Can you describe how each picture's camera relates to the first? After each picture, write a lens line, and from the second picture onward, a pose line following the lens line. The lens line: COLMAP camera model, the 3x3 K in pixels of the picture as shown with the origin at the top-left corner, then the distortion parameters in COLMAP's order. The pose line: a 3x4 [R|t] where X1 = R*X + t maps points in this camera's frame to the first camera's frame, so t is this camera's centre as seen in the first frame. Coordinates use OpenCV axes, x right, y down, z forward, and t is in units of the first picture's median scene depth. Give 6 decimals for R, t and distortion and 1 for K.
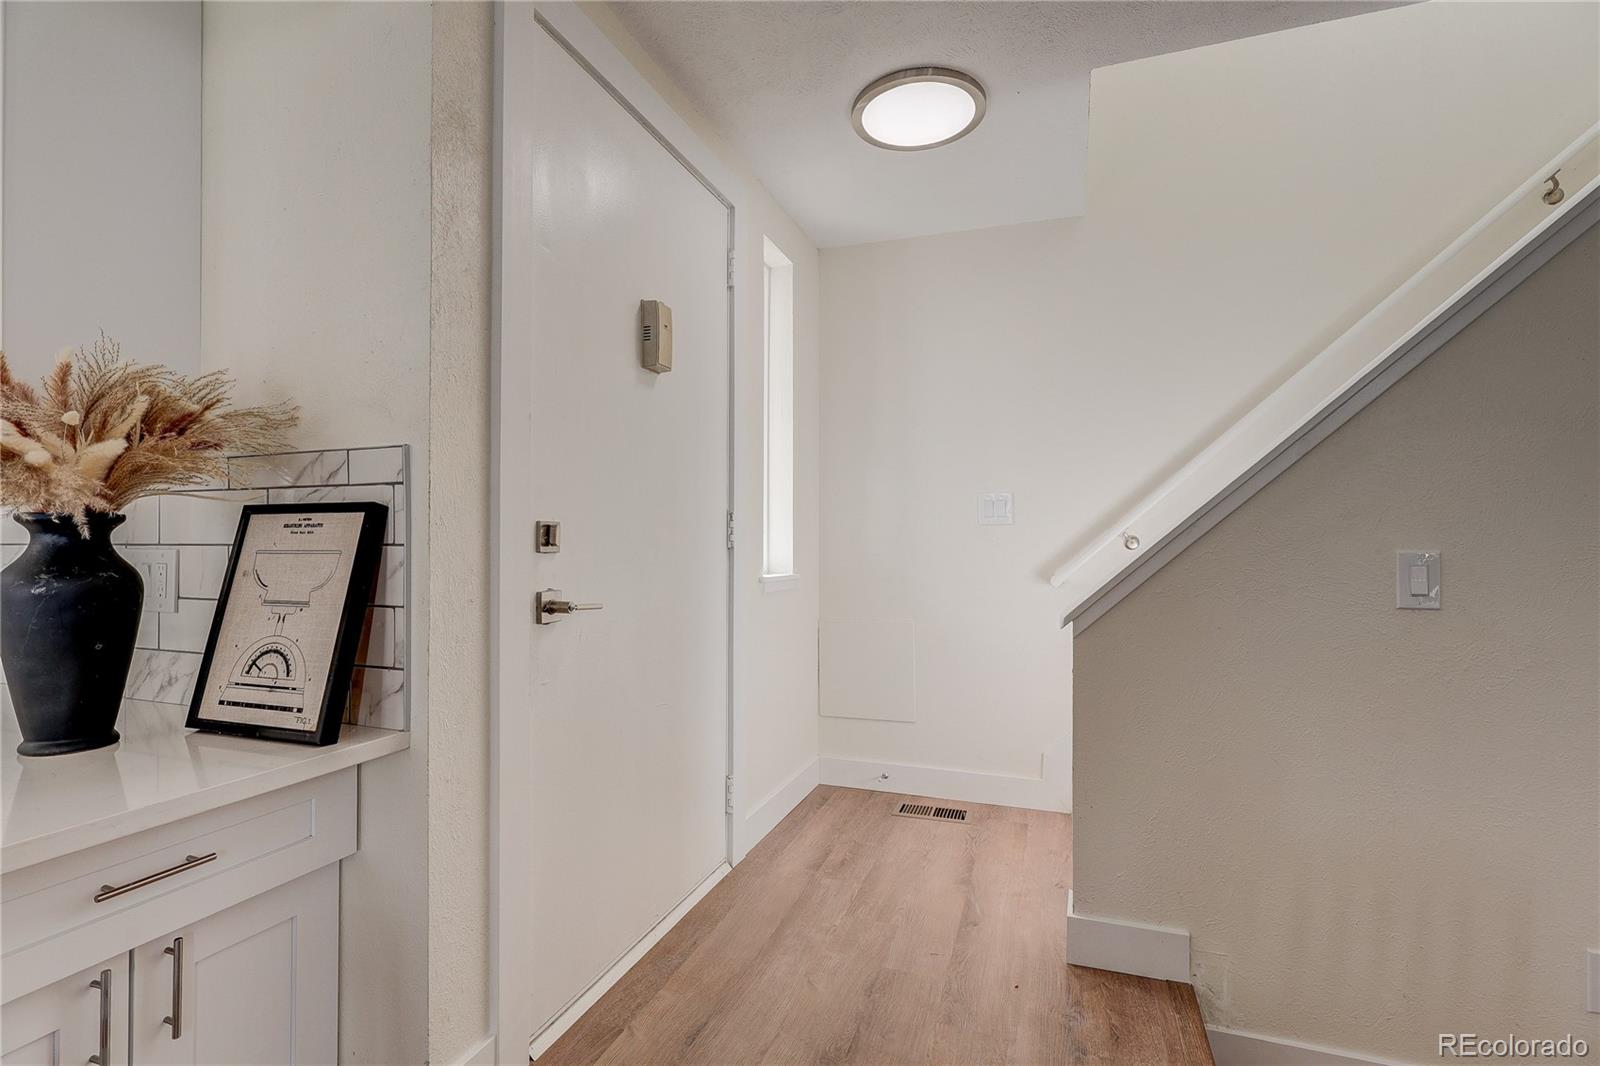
lens RADIAL K [[751.5, 0, 791.6], [0, 751.5, 536.6], [0, 0, 1]] dist [-0.010244, 0.000515]
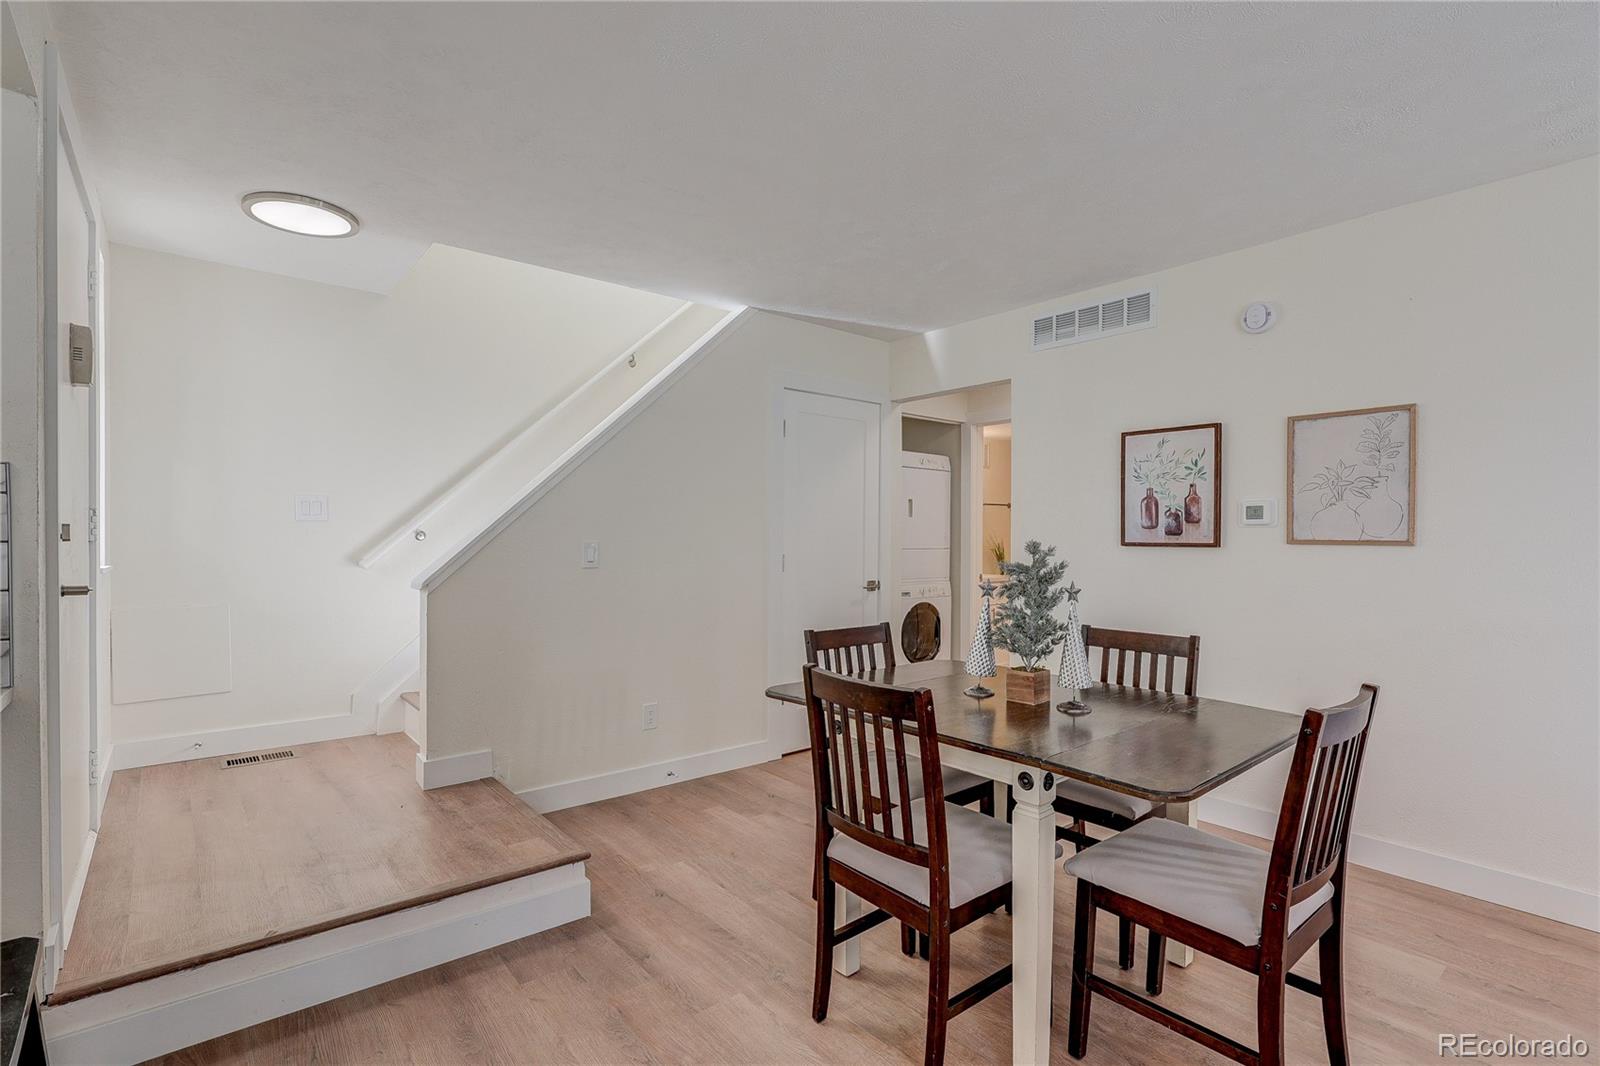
lens RADIAL K [[751.5, 0, 801.2], [0, 751.5, 536.3], [0, 0, 1]] dist [-0.010244, 0.000515]
pose [[0.506924, 0.003352, 0.861984, -0.941945], [-0.016558, 0.999846, 0.005849, -0.029167], [-0.861832, -0.017238, 0.506901, -0.819420]]
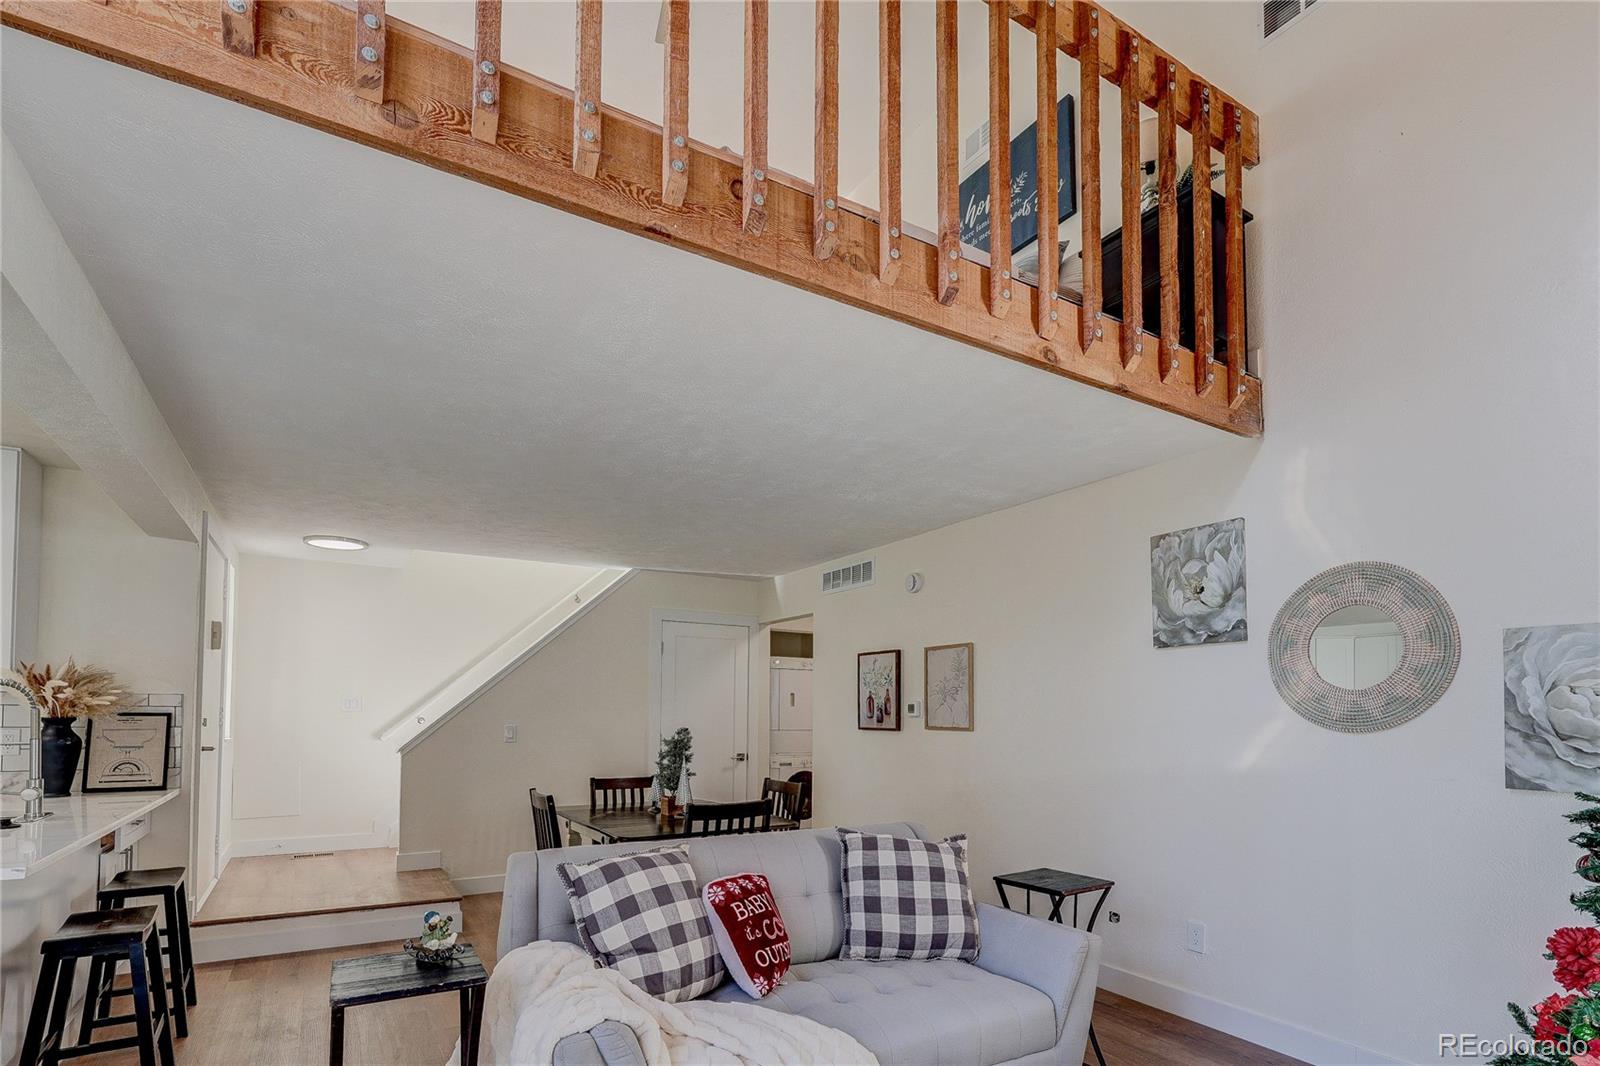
lens RADIAL K [[751.5, 0, 824.4], [0, 751.5, 685.4], [0, 0, 1]] dist [-0.010244, 0.000515]
pose [[0.594599, 0.038340, 0.803108, -1.426055], [-0.018862, 0.999253, -0.033739, -0.104488], [-0.803802, 0.004913, 0.594877, -2.939747]]
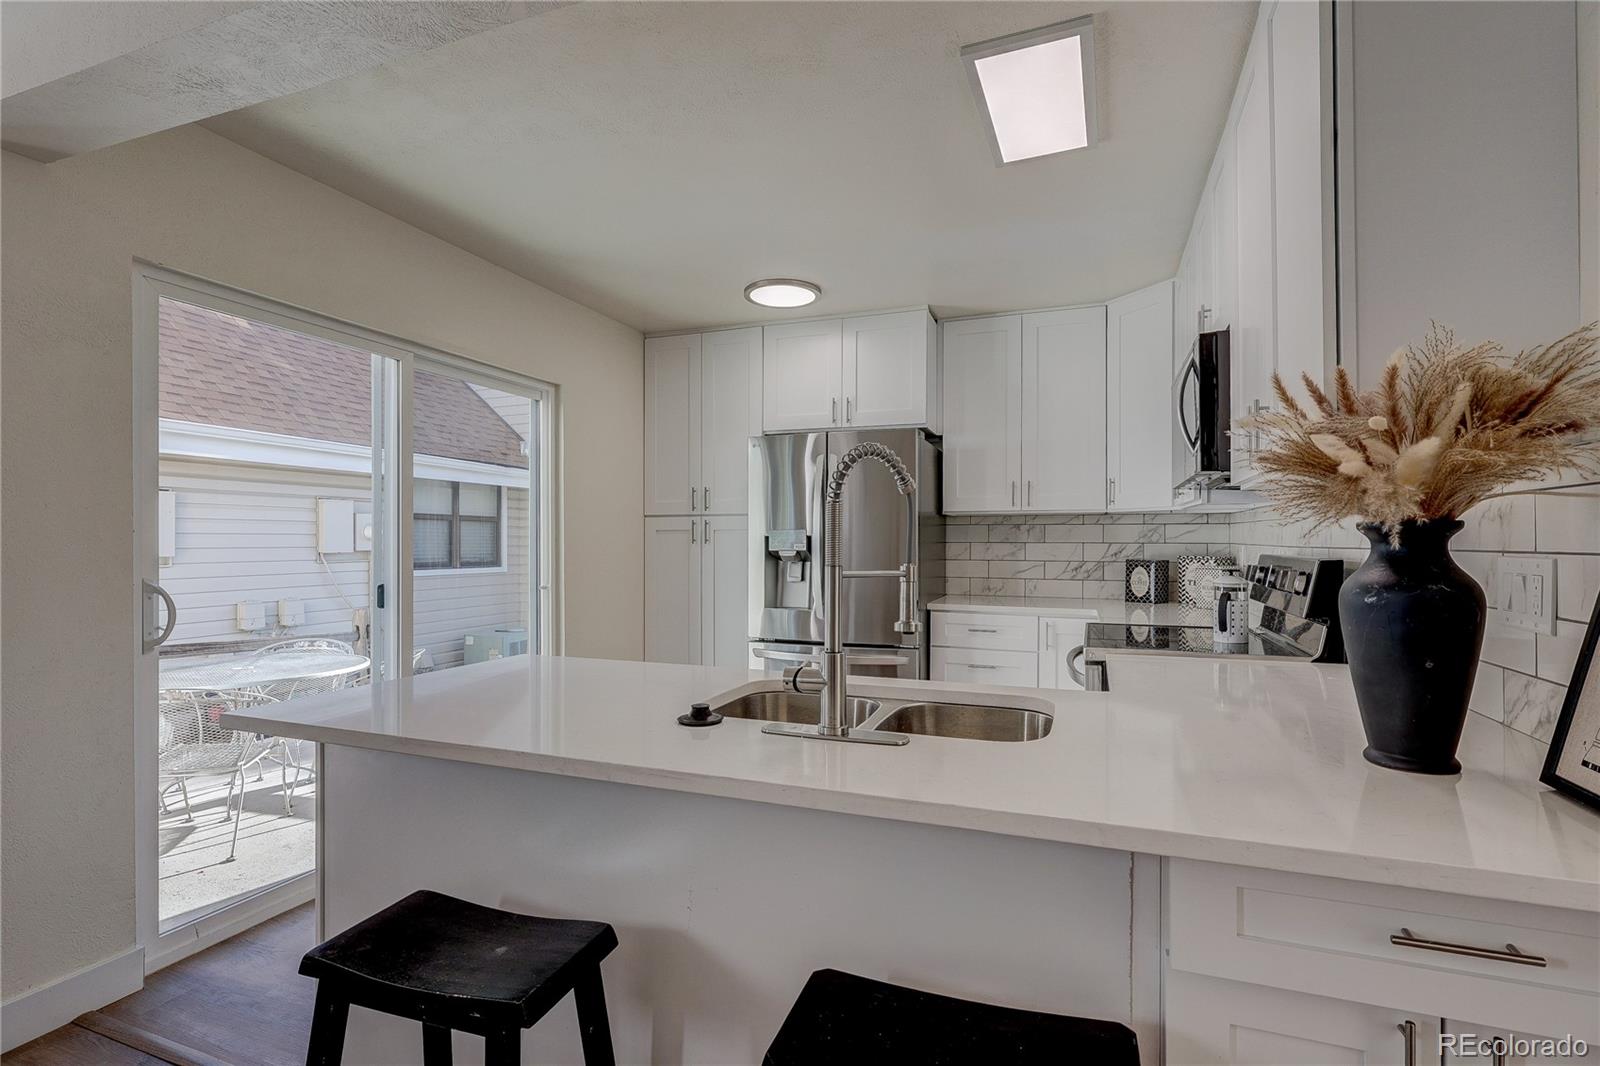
lens RADIAL K [[751.5, 0, 804.3], [0, 751.5, 535.8], [0, 0, 1]] dist [-0.010244, 0.000515]
pose [[-0.011801, -0.007380, -0.999903, 0.002762], [0.010584, 0.999916, -0.007505, -0.011931], [0.999874, -0.010671, -0.011722, 0.216858]]
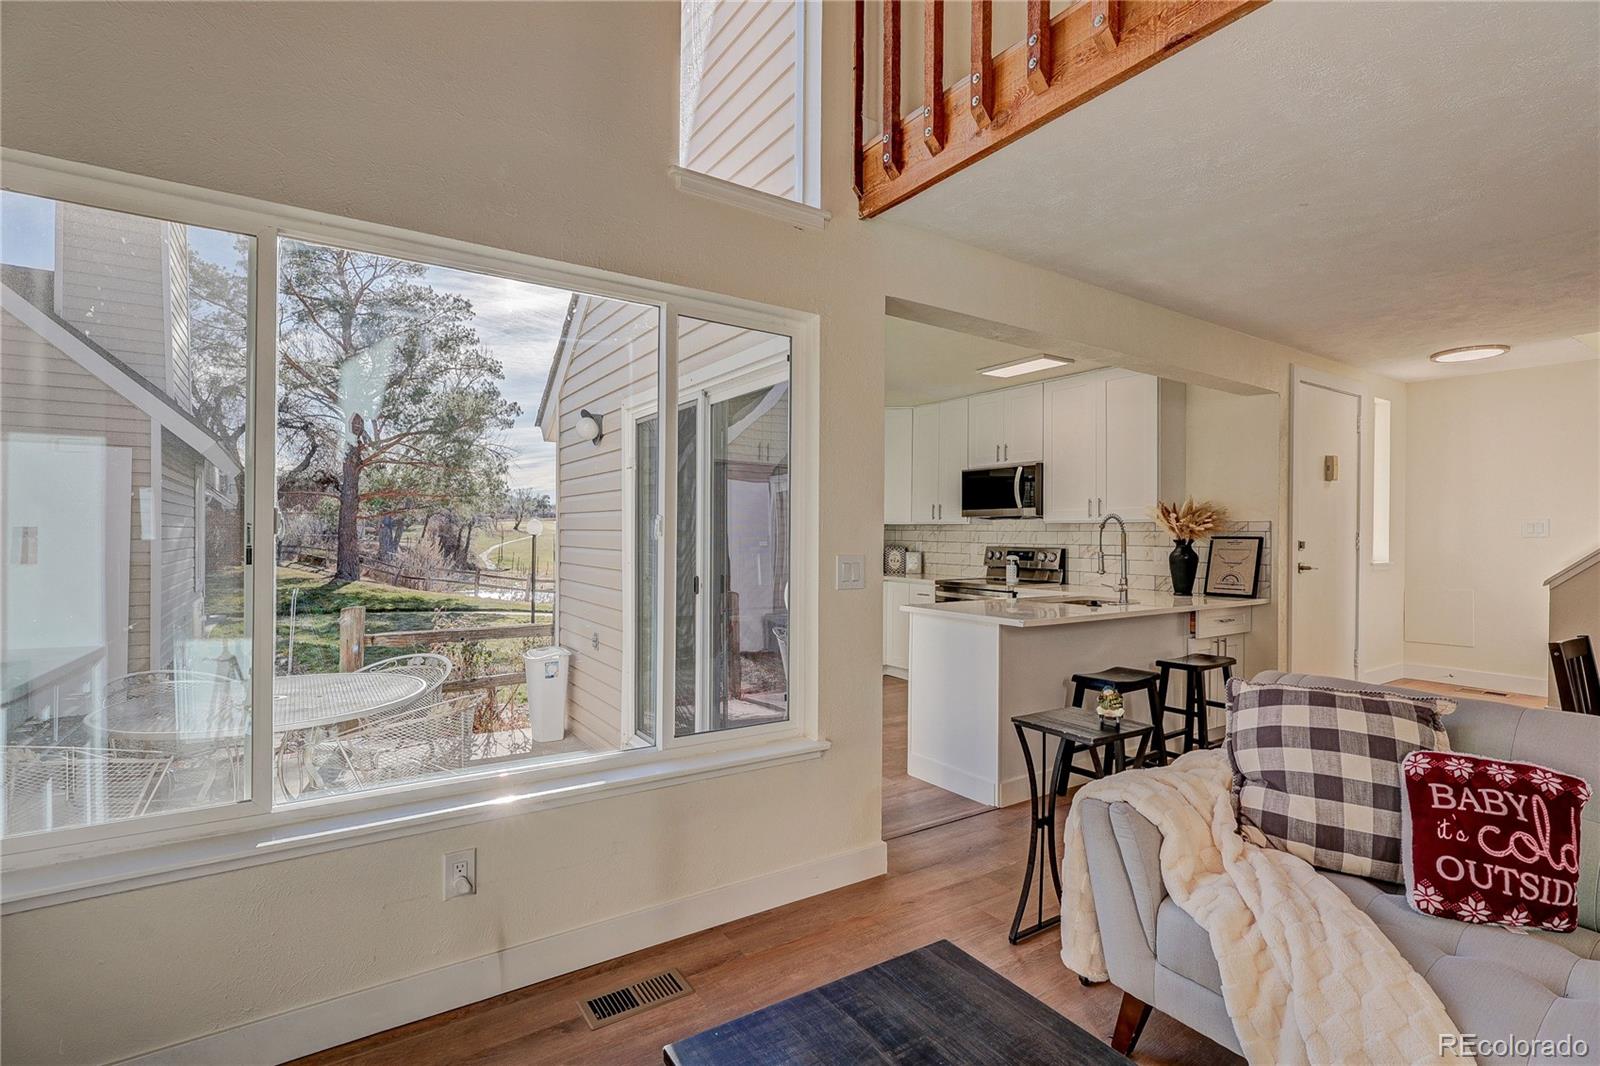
lens RADIAL K [[751.5, 0, 793.5], [0, 751.5, 535.1], [0, 0, 1]] dist [-0.010244, 0.000515]
pose [[0.806737, 0.007299, -0.590865, -0.235500], [-0.001115, 0.999941, 0.010829, -0.092367], [0.590909, -0.008077, 0.806698, -3.421320]]
